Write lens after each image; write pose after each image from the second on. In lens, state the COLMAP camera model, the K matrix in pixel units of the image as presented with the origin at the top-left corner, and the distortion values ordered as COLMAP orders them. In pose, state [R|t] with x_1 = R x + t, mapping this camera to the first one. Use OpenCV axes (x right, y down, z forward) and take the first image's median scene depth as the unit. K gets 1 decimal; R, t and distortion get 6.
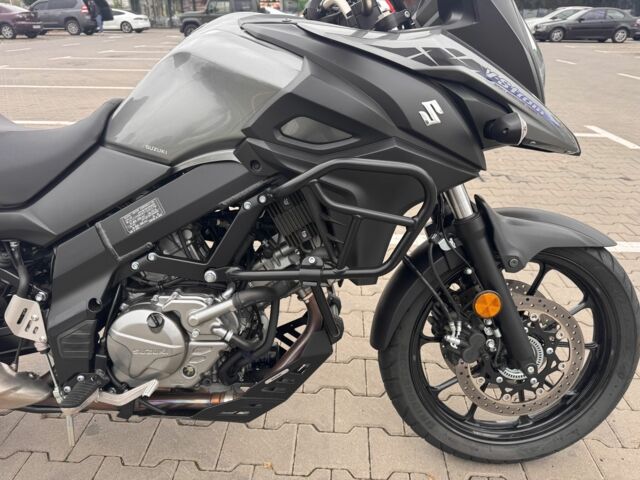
lens RADIAL K [[463.1, 0, 320.6], [0, 463.1, 239.4], [0, 0, 1]] dist [0.020267, -0.011765]
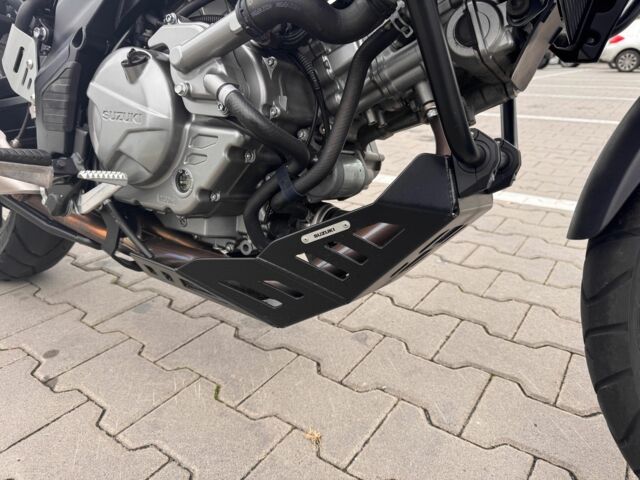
lens RADIAL K [[463.1, 0, 320.5], [0, 463.1, 238.6], [0, 0, 1]] dist [0.020267, -0.011765]
pose [[0.845865, 0.175621, -0.503656, 0.139979], [-0.221122, 0.974738, -0.031480, 0.307378], [0.485404, 0.137997, 0.863330, 0.561268]]
